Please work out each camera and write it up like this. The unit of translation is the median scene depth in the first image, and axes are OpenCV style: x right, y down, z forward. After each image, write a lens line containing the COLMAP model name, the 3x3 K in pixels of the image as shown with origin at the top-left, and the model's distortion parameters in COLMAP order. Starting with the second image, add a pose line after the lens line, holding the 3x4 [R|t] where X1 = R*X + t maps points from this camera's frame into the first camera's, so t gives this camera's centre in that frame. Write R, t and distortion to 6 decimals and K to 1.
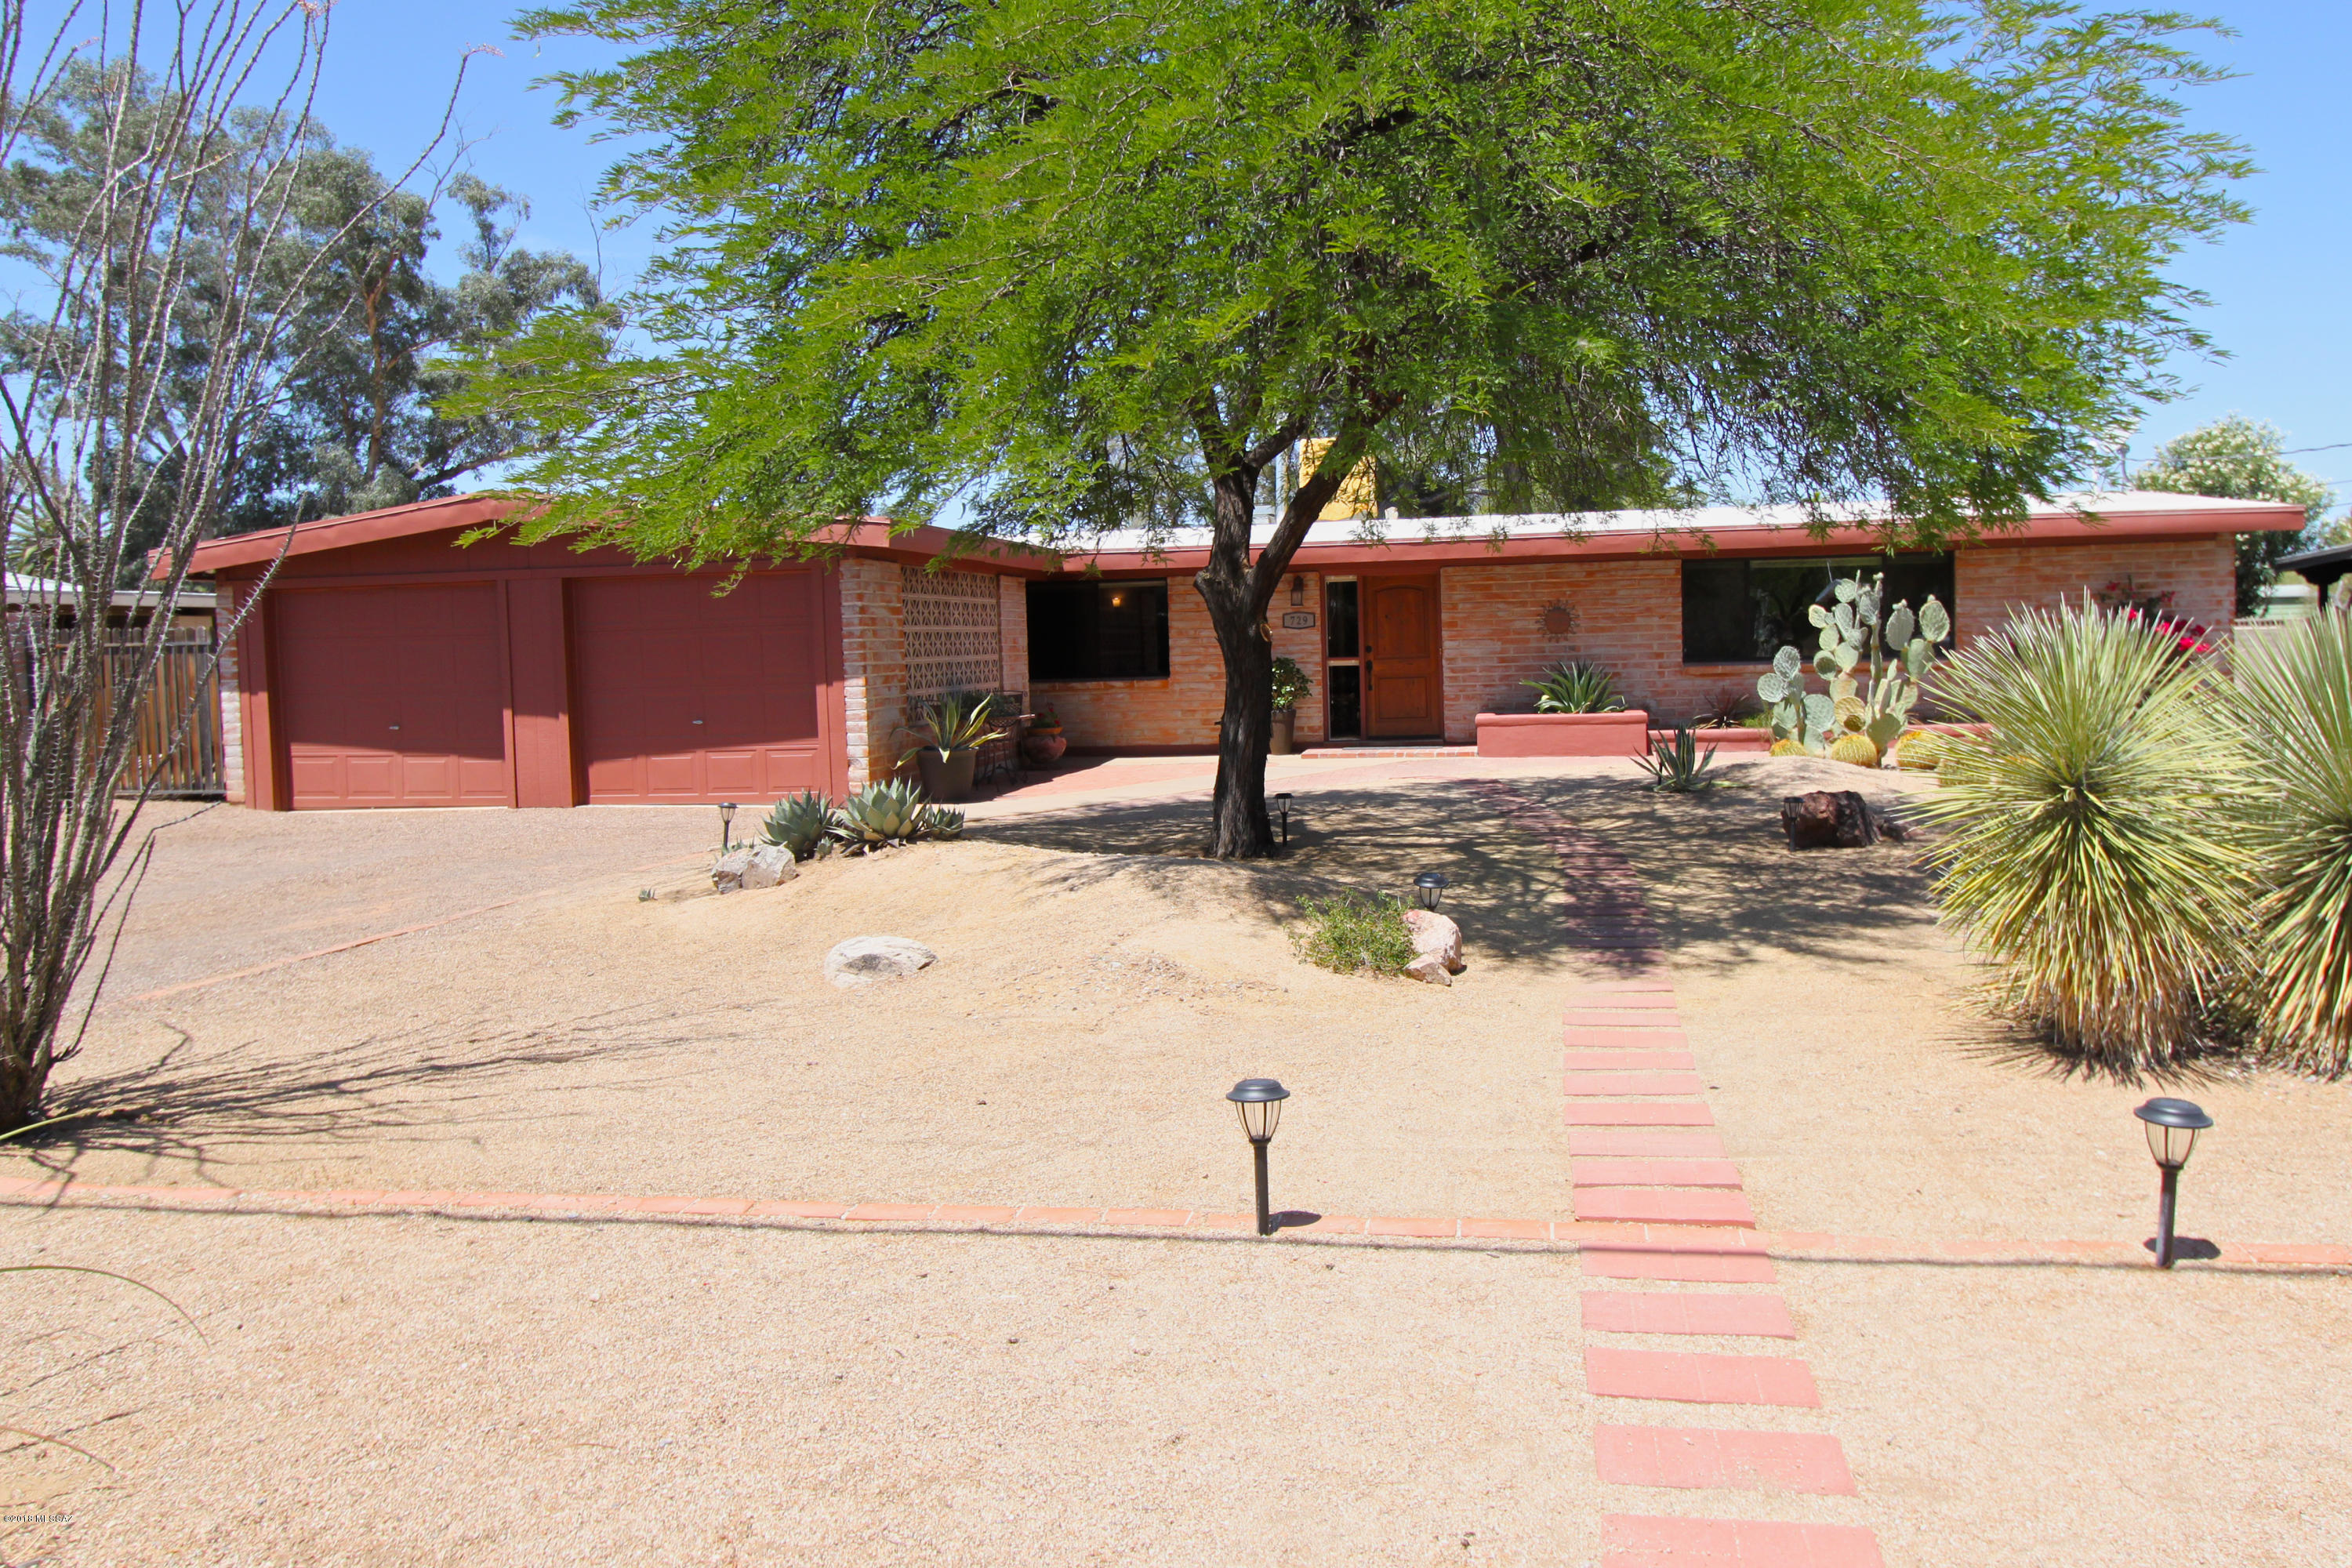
lens RADIAL K [[1685.8, 0, 1176.0], [0, 1685.8, 784.0], [0, 0, 1]] dist [0.006021, 0.003109]
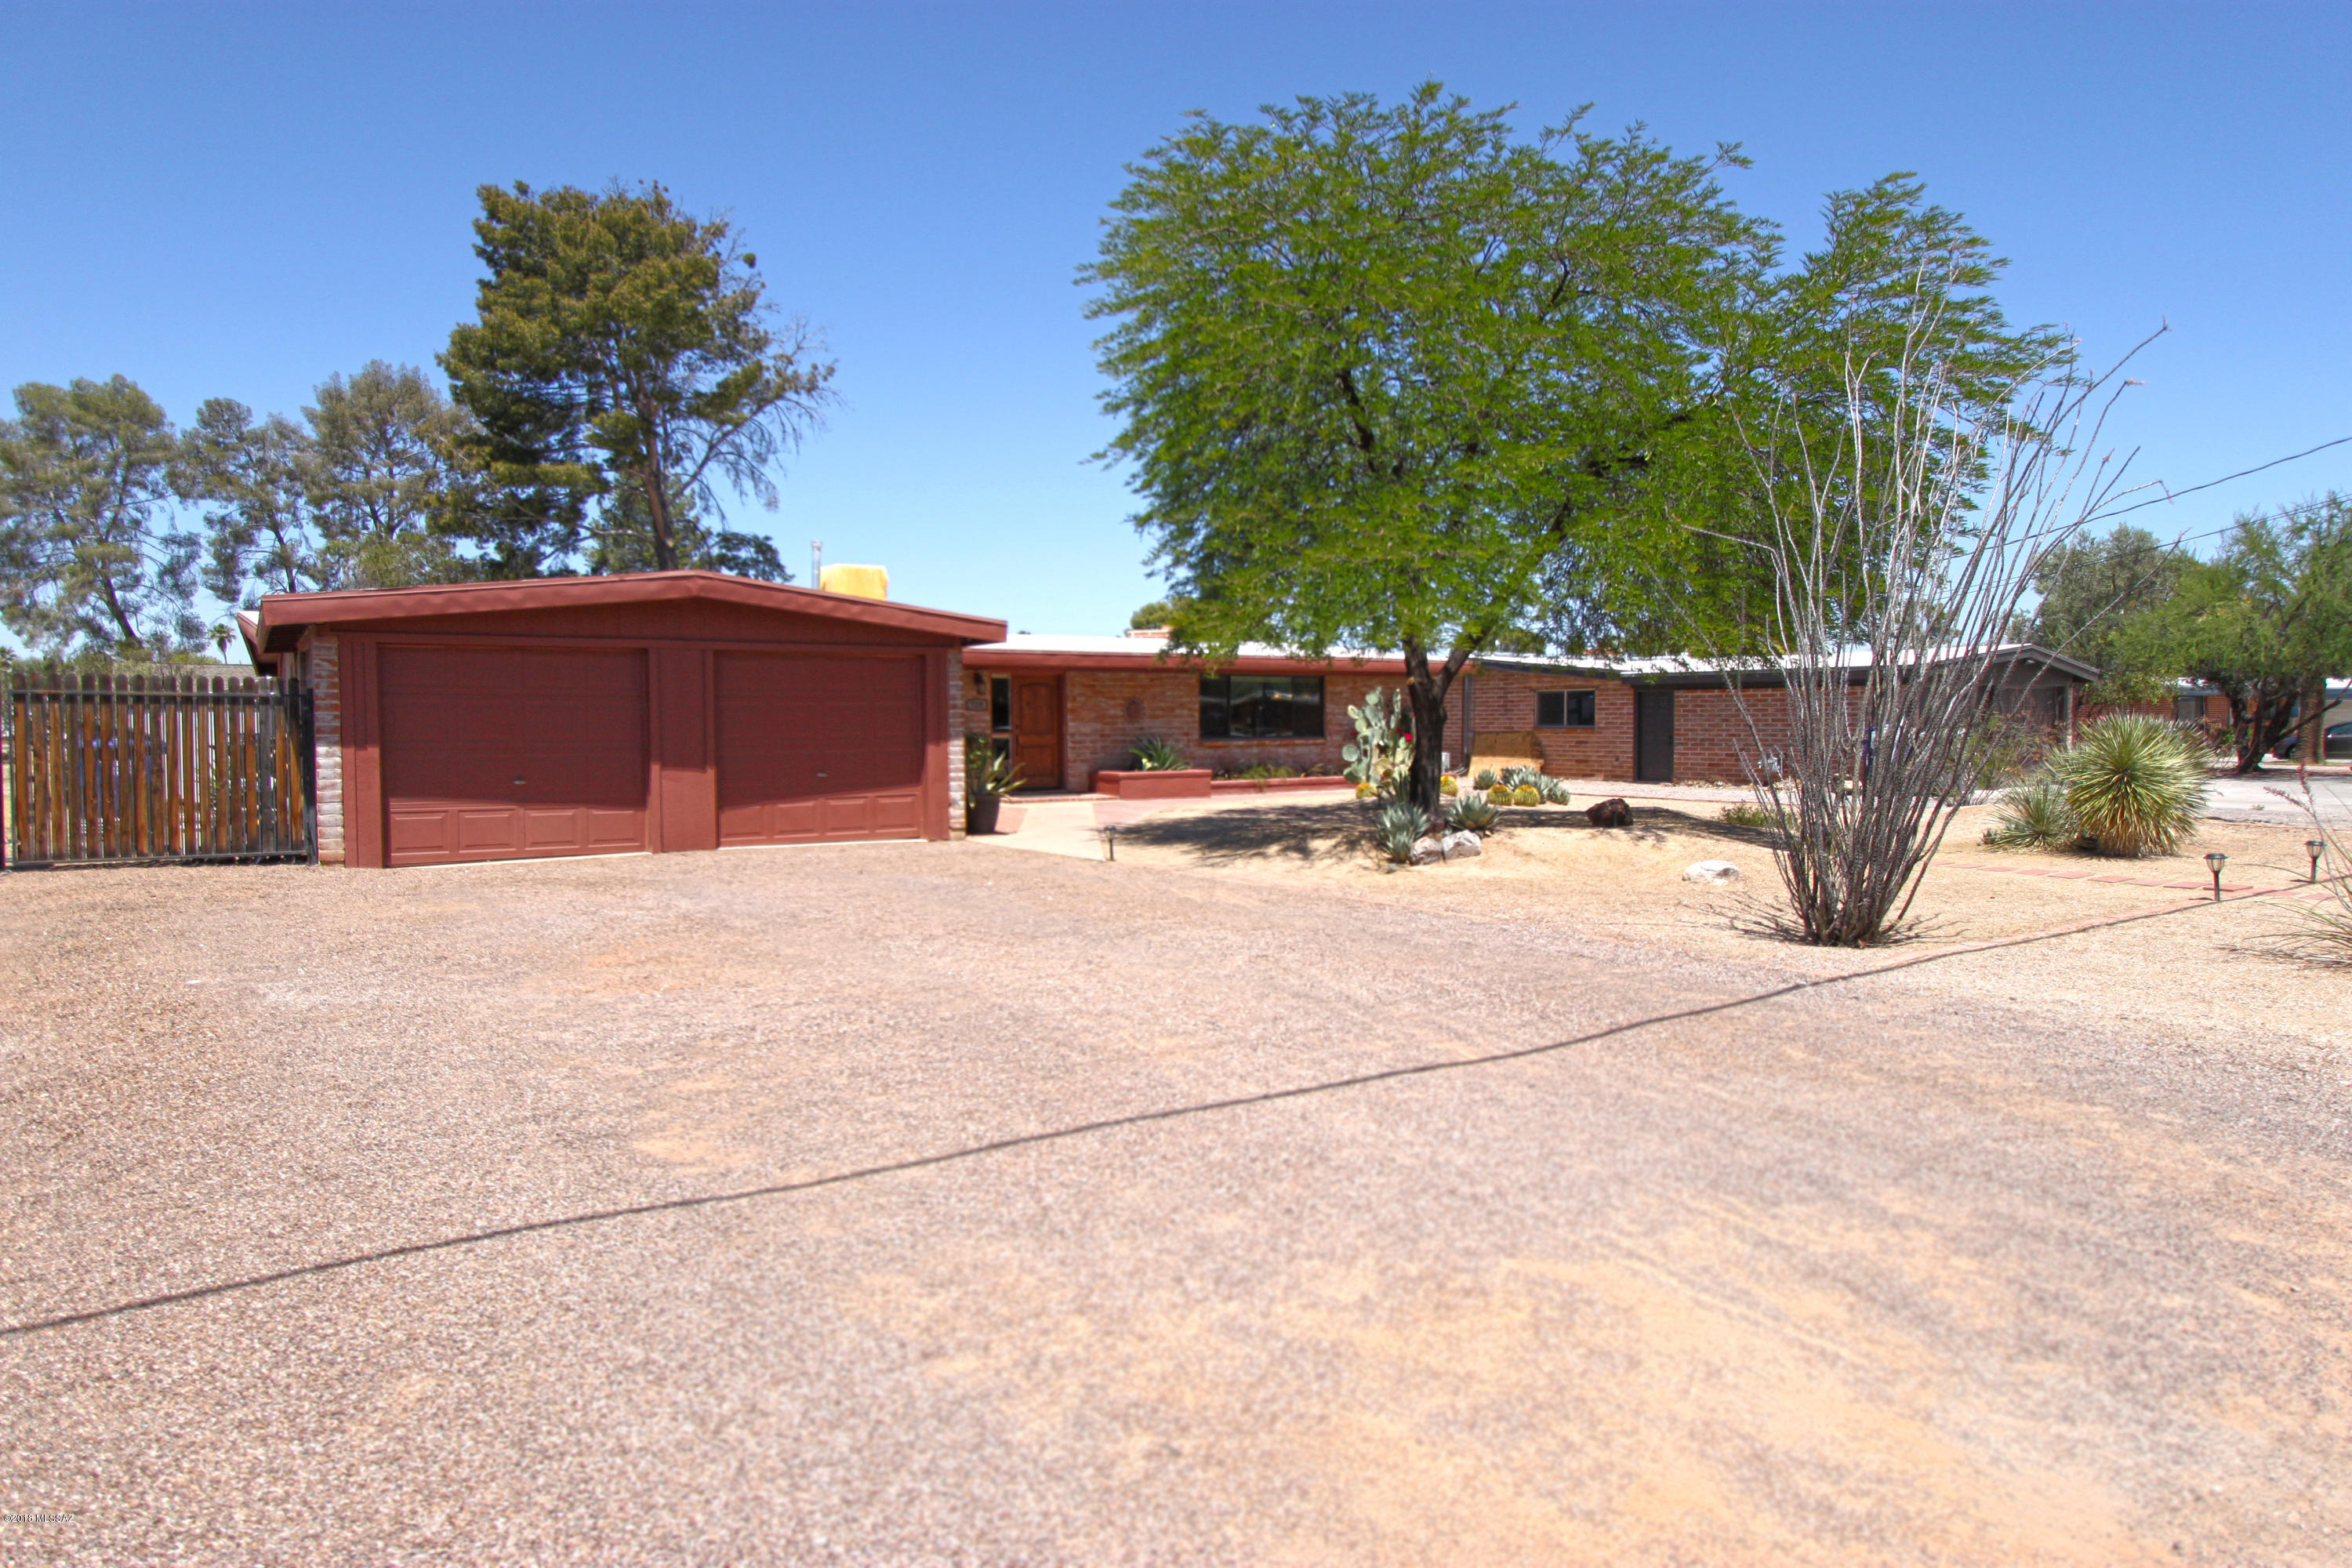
lens RADIAL K [[1405.0, 0, 1176.0], [0, 1405.0, 784.0], [0, 0, 1]] dist [-0.002627, -0.000703]
pose [[0.732401, -0.008022, 0.680826, -0.751074], [0.039193, 0.998769, -0.030394, 0.010072], [-0.679744, 0.048944, 0.731814, 0.088889]]
